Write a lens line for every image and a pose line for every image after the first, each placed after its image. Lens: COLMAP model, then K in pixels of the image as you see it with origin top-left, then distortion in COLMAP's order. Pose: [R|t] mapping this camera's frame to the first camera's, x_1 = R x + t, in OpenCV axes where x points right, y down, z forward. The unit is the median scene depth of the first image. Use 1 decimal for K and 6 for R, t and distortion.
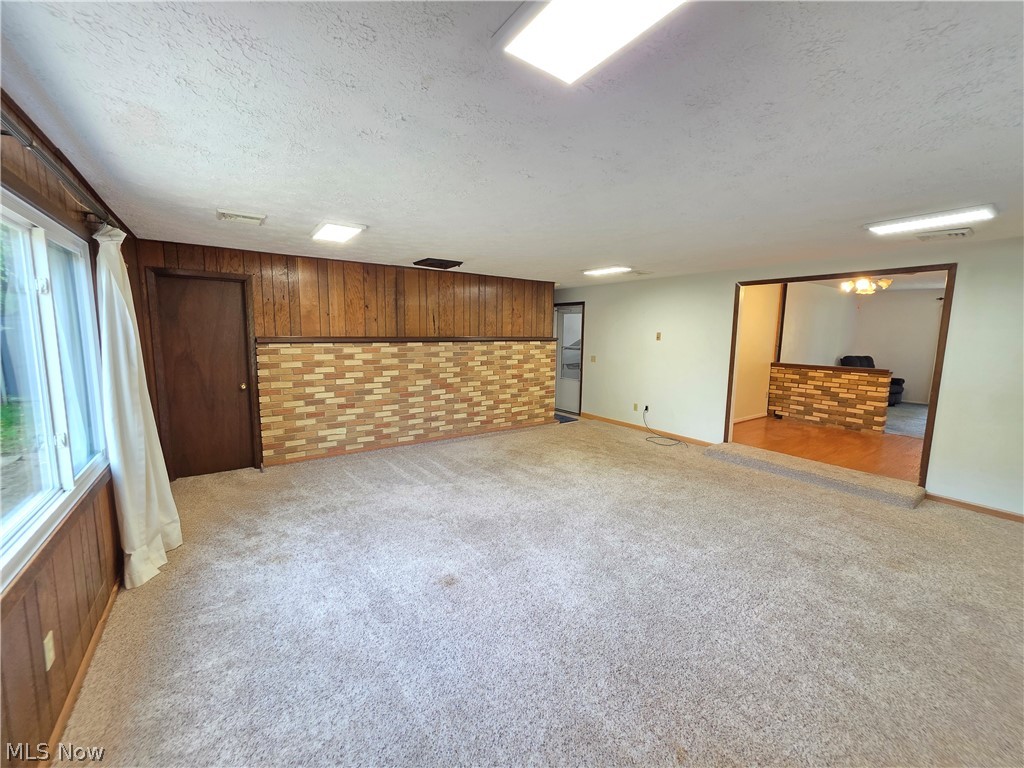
lens RADIAL K [[411.2, 0, 507.8], [0, 411.2, 382.8], [0, 0, 1]] dist [-0.000014, 0.000386]
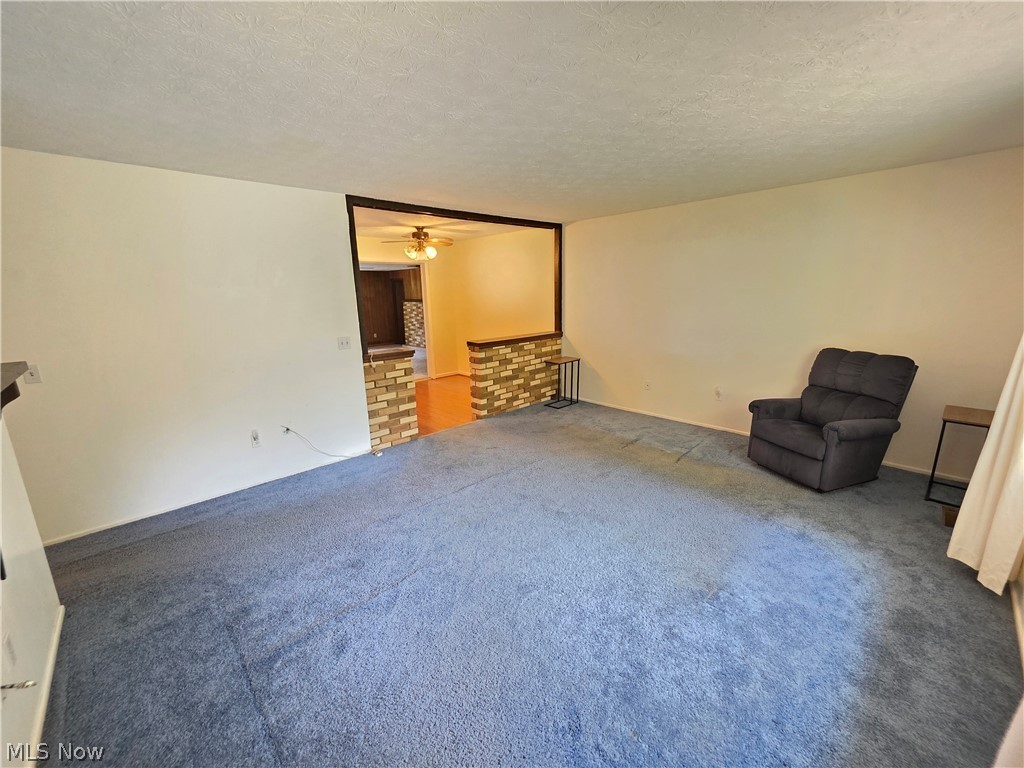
lens RADIAL K [[411.2, 0, 507.8], [0, 411.2, 382.8], [0, 0, 1]] dist [-0.000014, 0.000386]
pose [[0.142005, 0.201833, -0.969071, 2.017688], [-0.097962, 0.977051, 0.189140, -0.132566], [0.985007, 0.068073, 0.158518, 1.090037]]
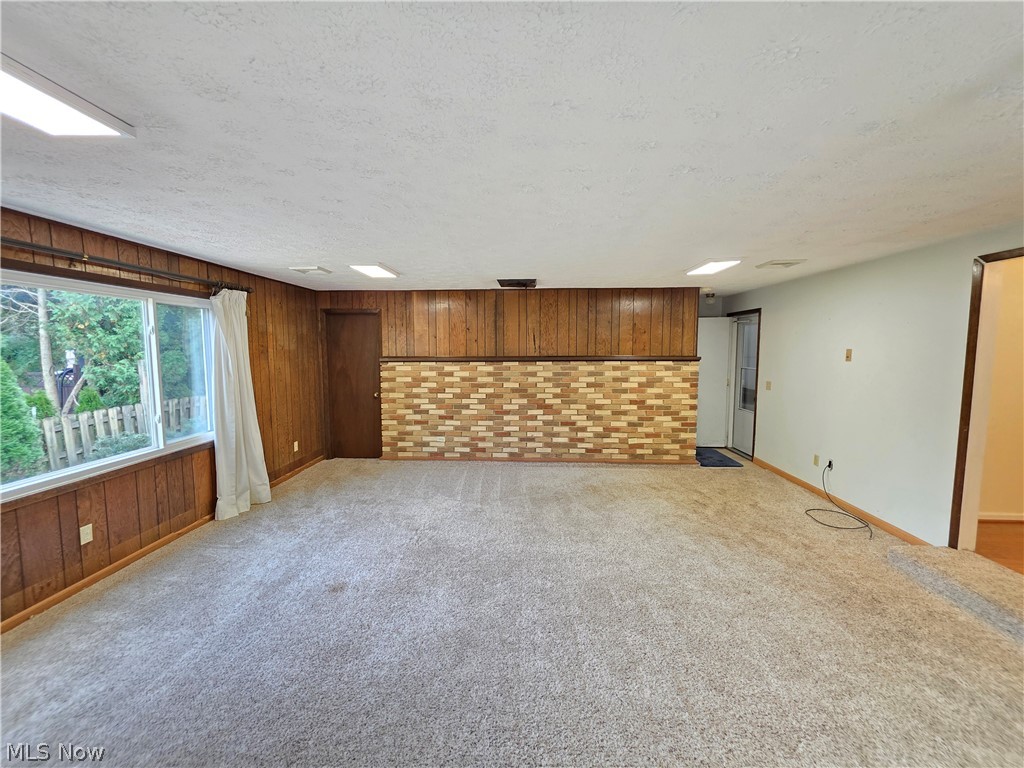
lens RADIAL K [[411.2, 0, 507.8], [0, 411.2, 382.8], [0, 0, 1]] dist [-0.000014, 0.000386]
pose [[0.787665, 0.039302, -0.614849, 0.408306], [-0.065404, 0.997658, -0.020016, -0.025781], [0.612623, 0.055979, 0.788391, 0.197742]]
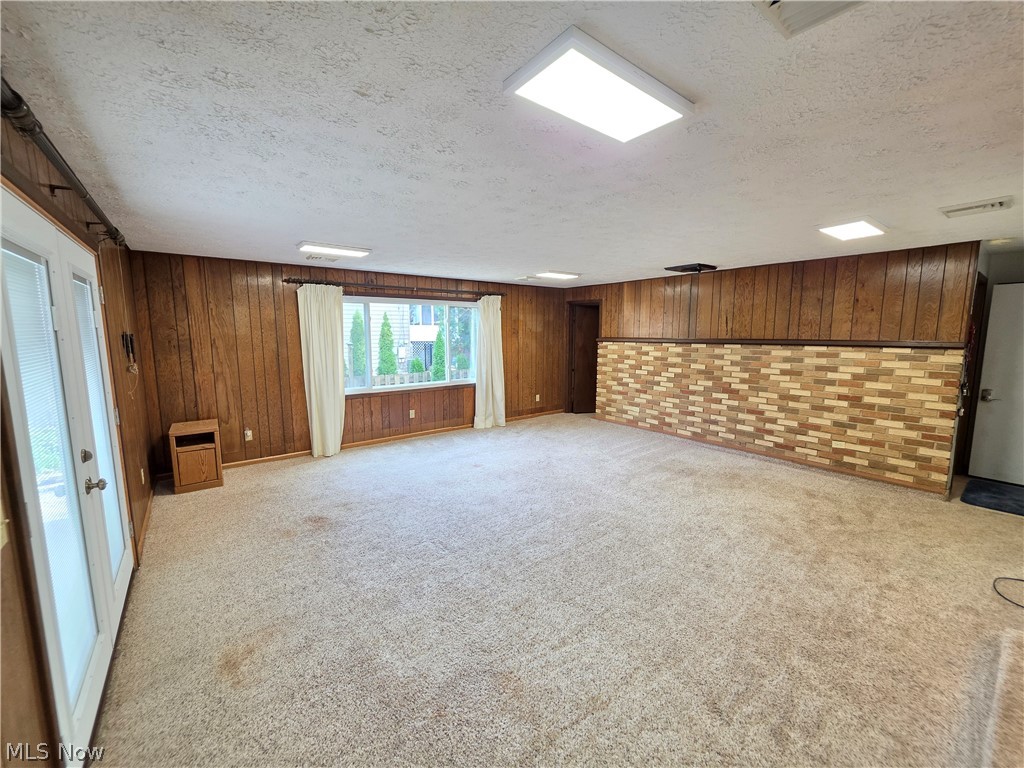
lens RADIAL K [[411.9, 0, 508.8], [0, 411.9, 383.0], [0, 0, 1]] dist [-0.000465, -0.000028]
pose [[0.042651, 0.112832, -0.992698, 0.827109], [-0.122693, 0.986673, 0.106876, -0.053725], [0.991528, 0.117239, 0.055926, 0.484456]]
